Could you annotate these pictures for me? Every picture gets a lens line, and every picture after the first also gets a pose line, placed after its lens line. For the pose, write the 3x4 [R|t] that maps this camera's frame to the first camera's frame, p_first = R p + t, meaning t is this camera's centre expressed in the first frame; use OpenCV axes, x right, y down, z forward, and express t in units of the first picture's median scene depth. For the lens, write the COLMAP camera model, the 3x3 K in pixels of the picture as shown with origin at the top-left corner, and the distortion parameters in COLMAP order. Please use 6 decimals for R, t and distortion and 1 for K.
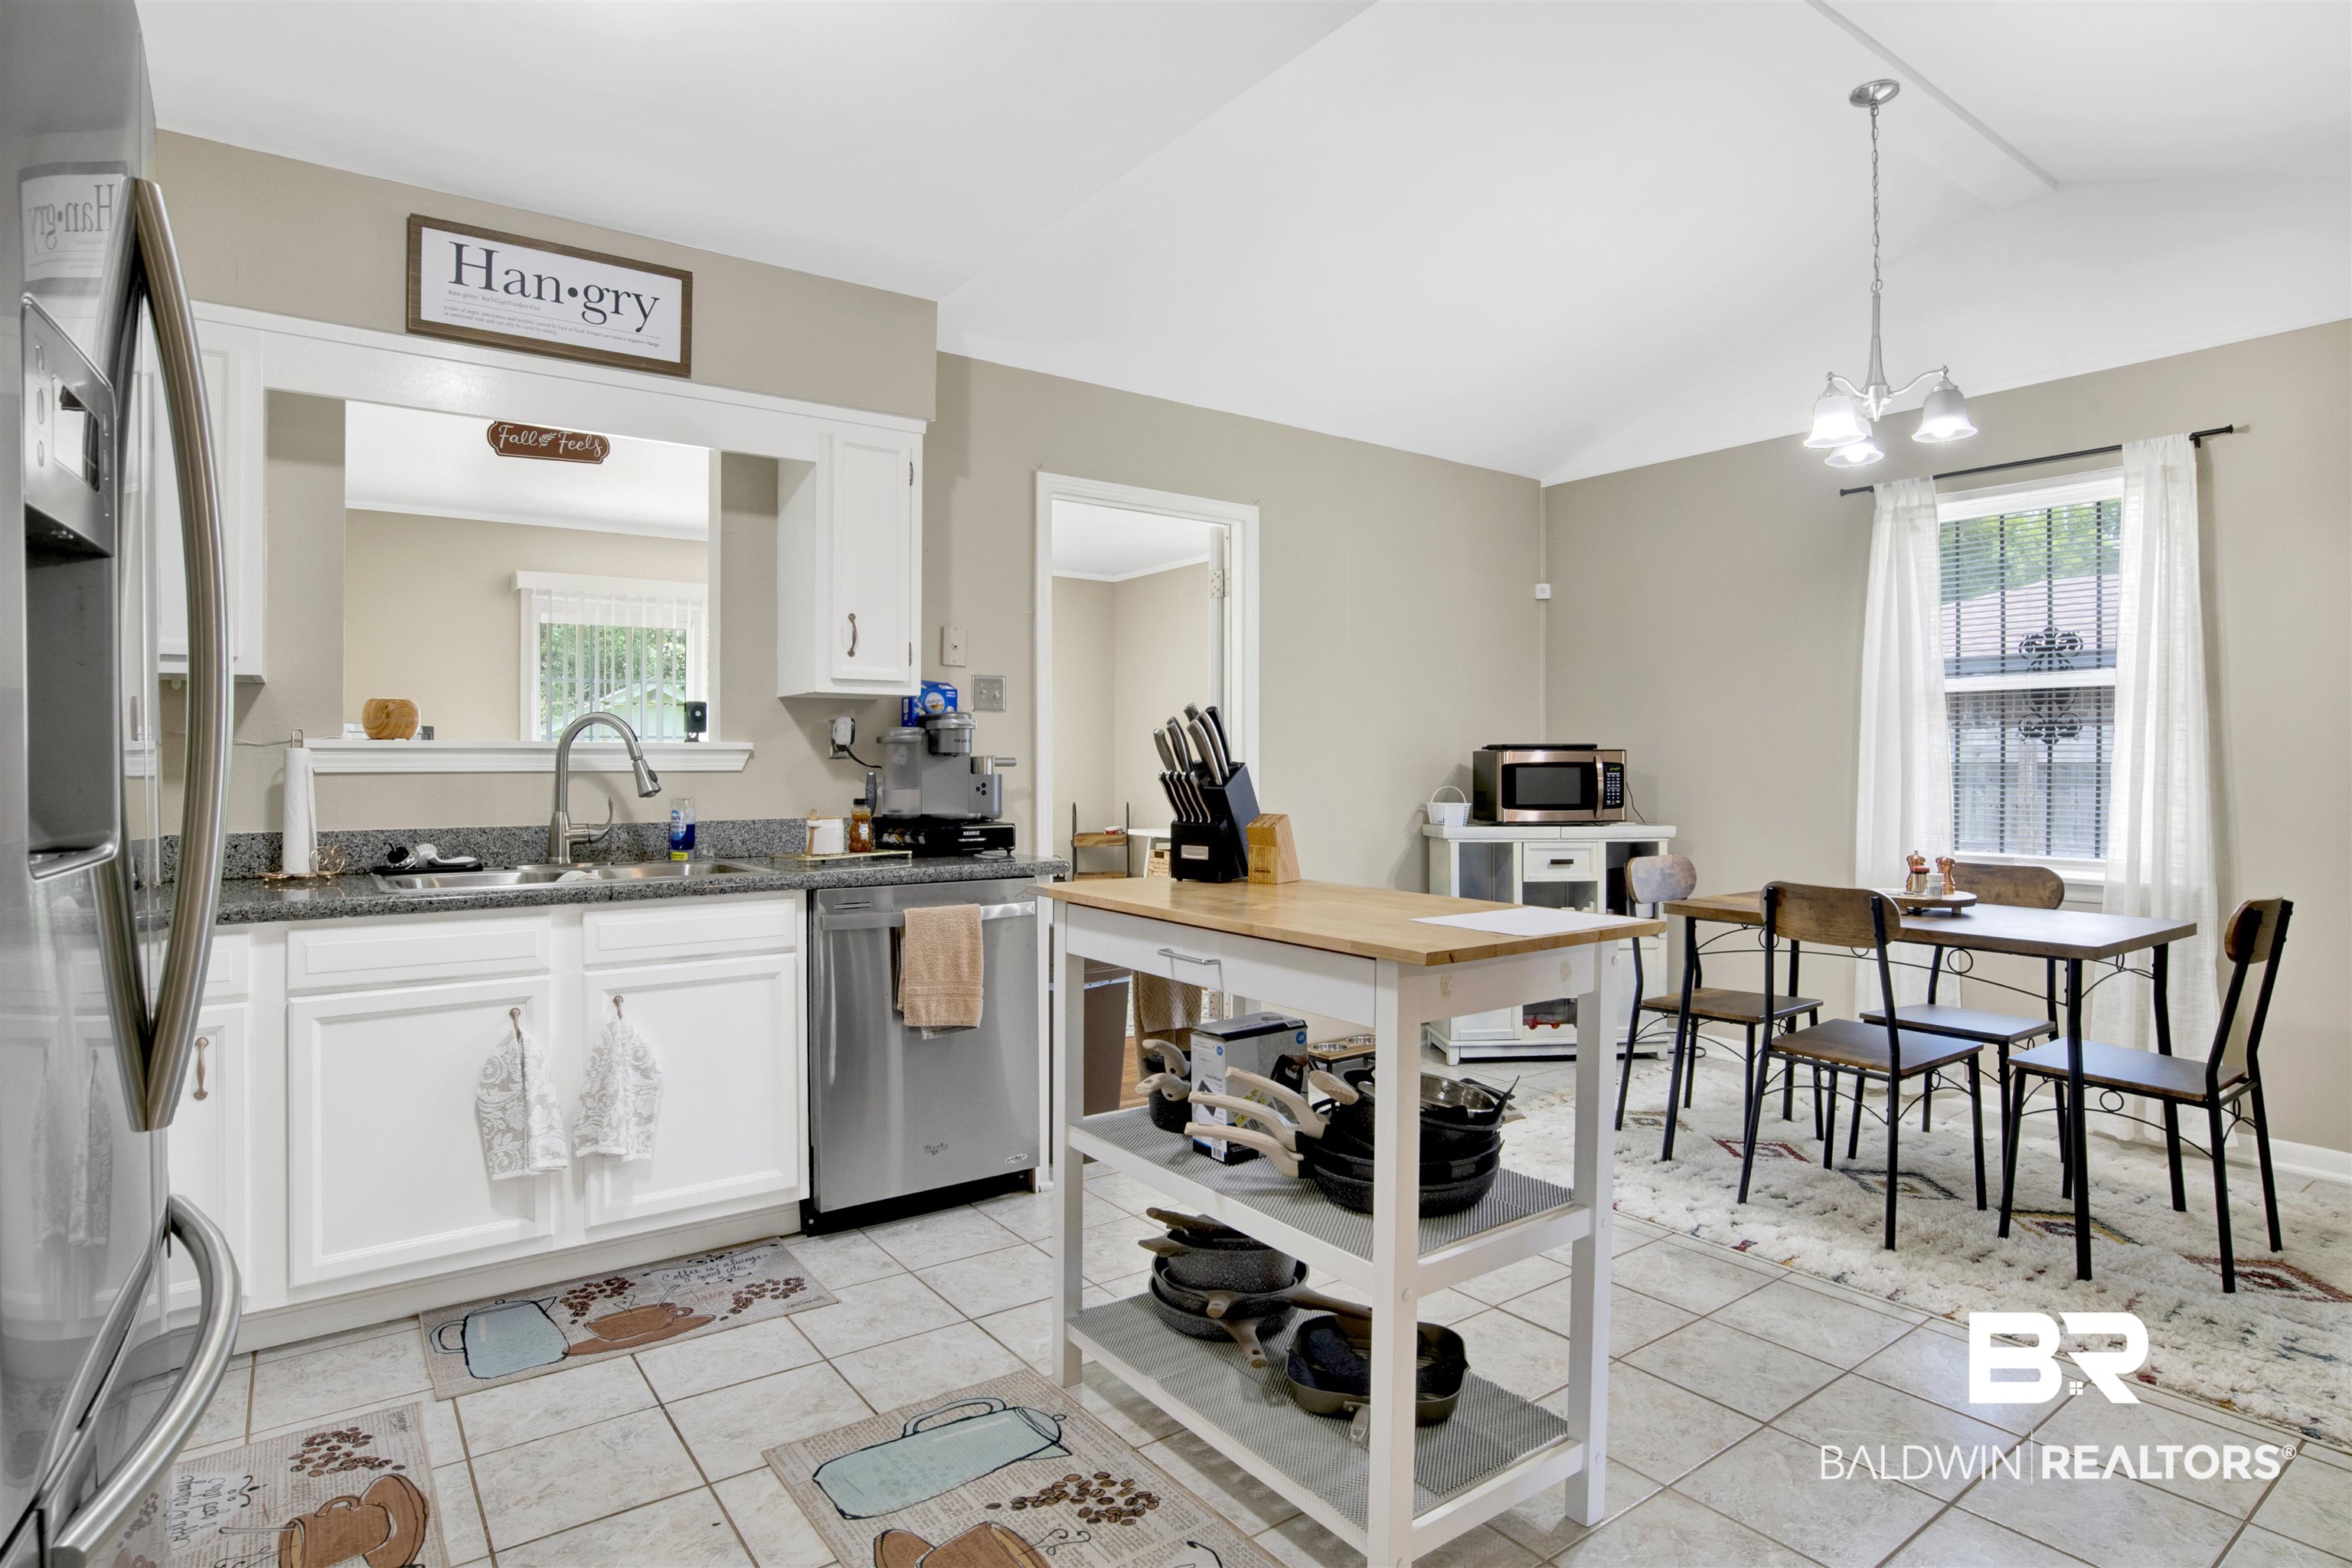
lens RADIAL K [[1244.1, 0, 1160.2], [0, 1244.1, 781.7], [0, 0, 1]] dist [-0.067157, 0.022698]
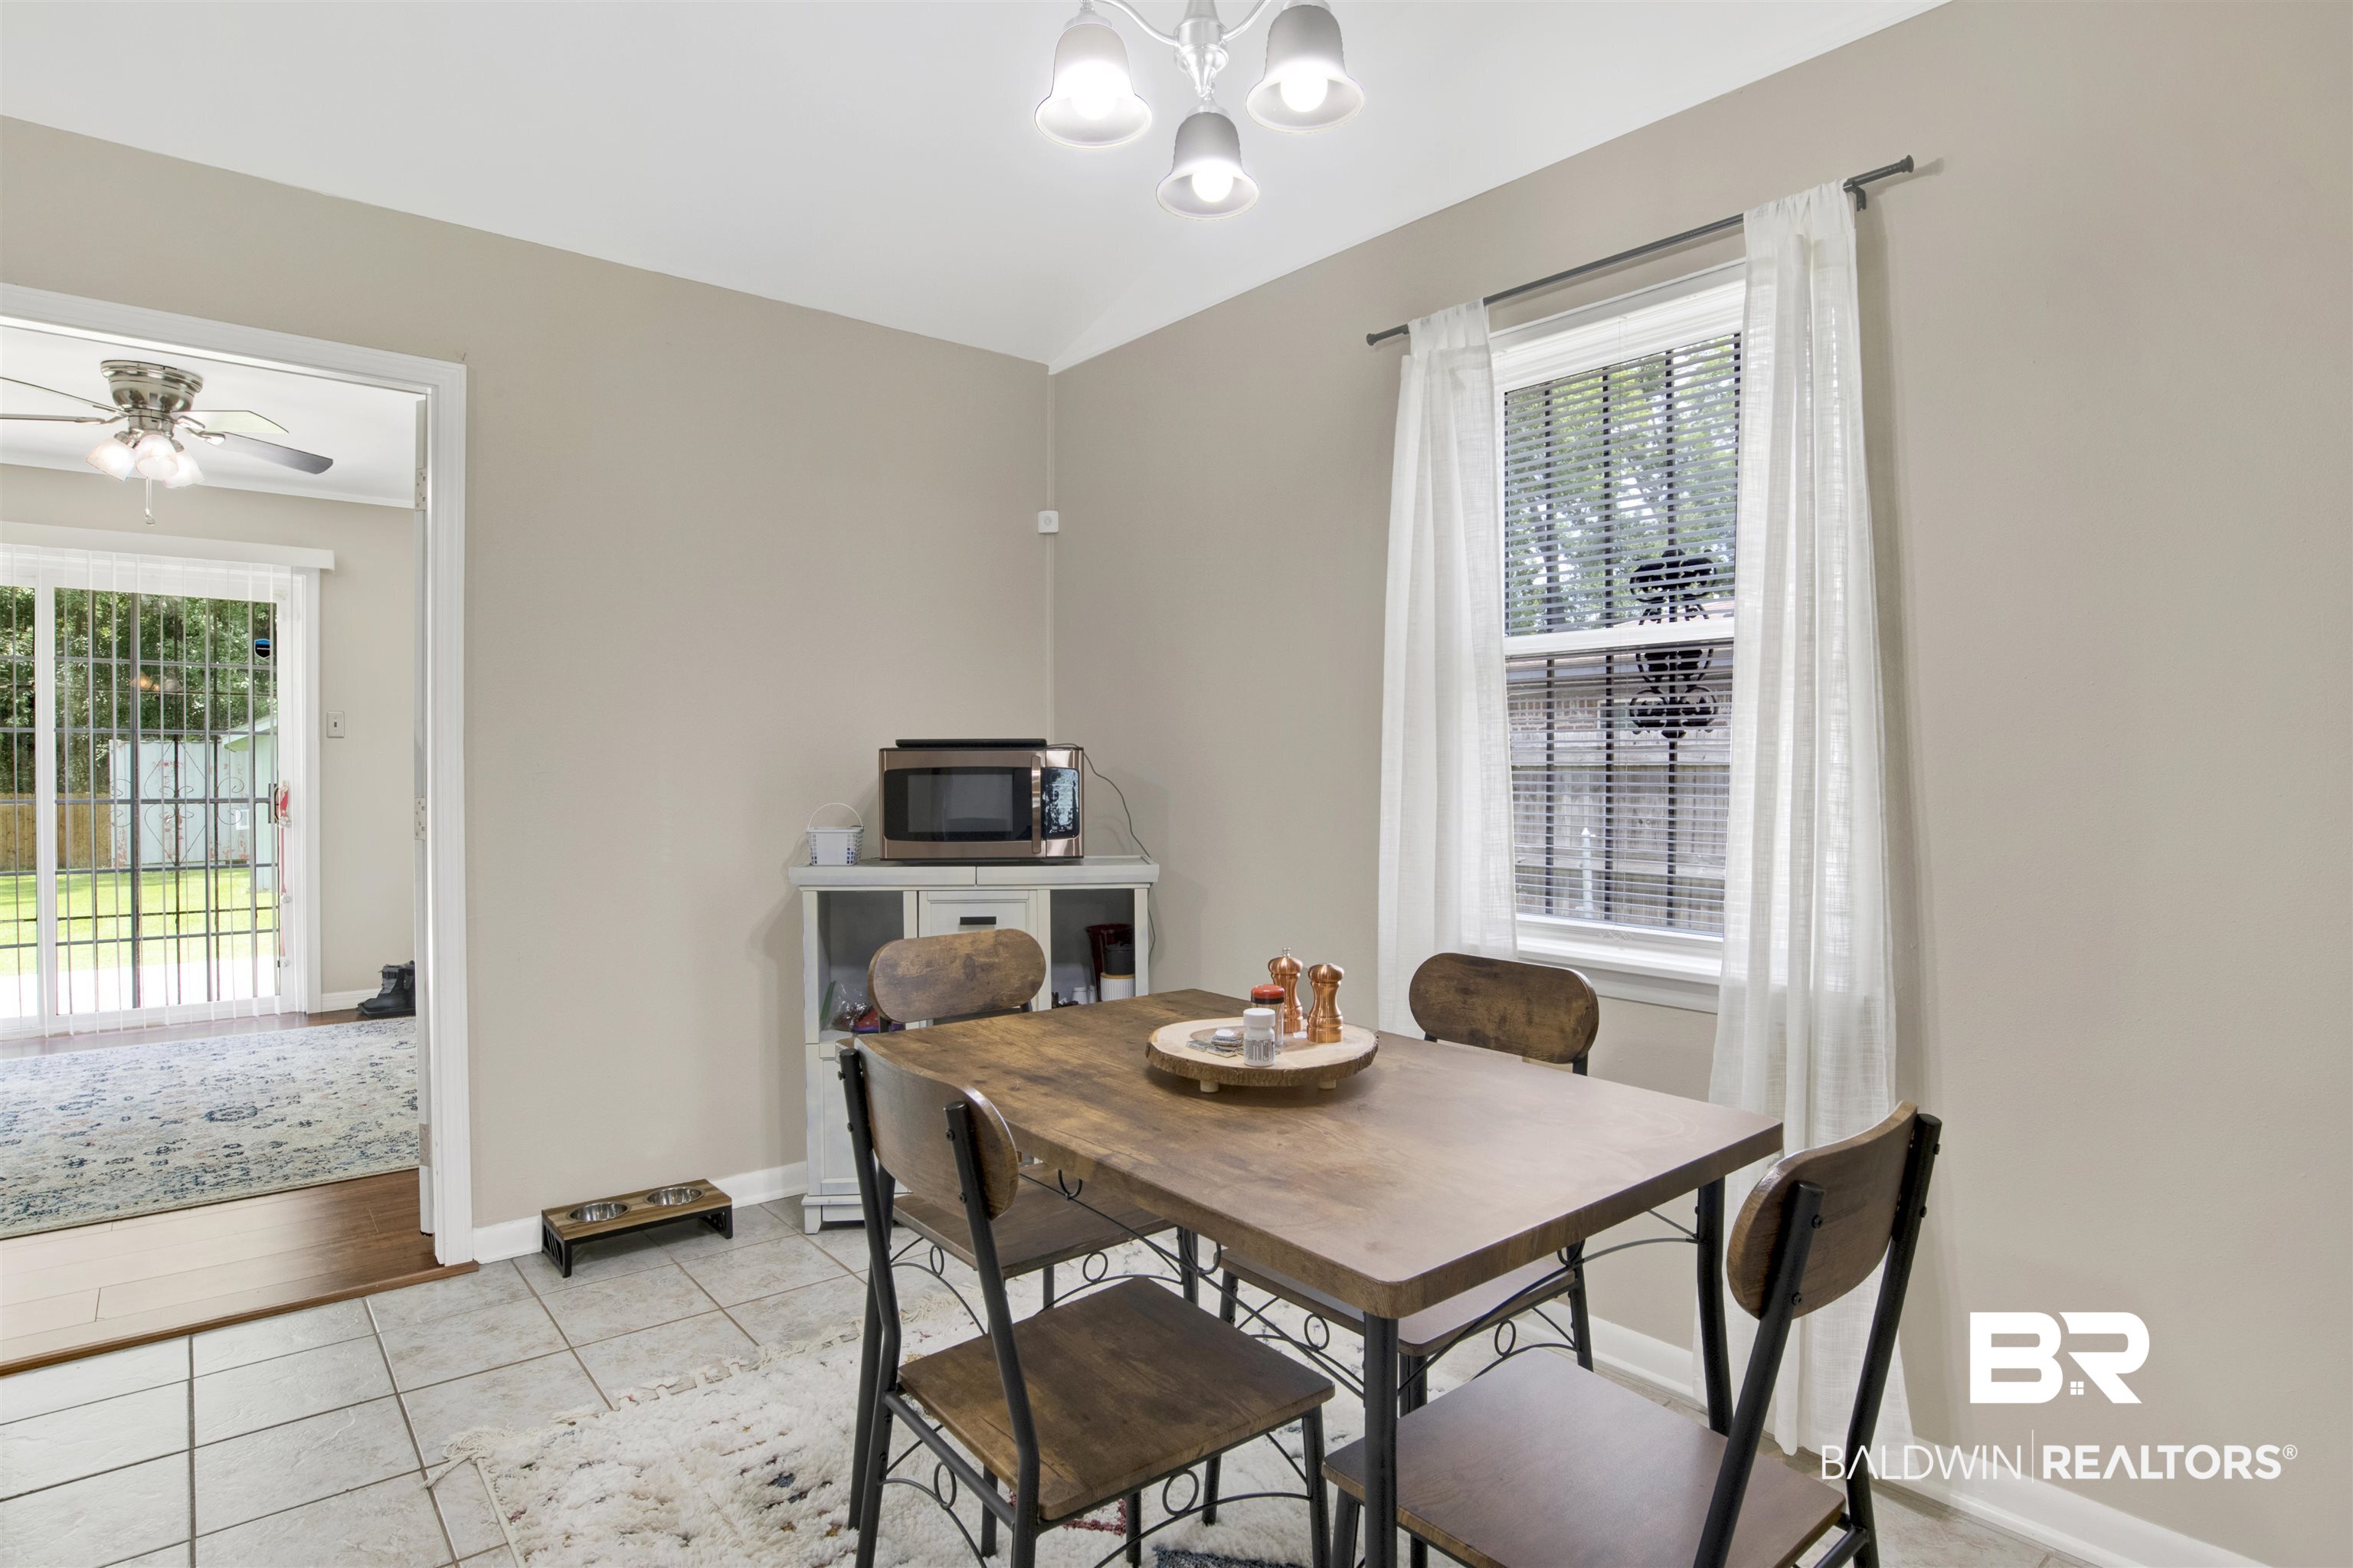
lens RADIAL K [[1244.7, 0, 1152.3], [0, 1244.7, 777.6], [0, 0, 1]] dist [-0.067157, 0.022698]
pose [[0.996992, -0.000884, 0.077494, 0.424131], [0.000971, 0.999999, -0.001086, -0.011205], [-0.077493, 0.001158, 0.996992, 0.397385]]
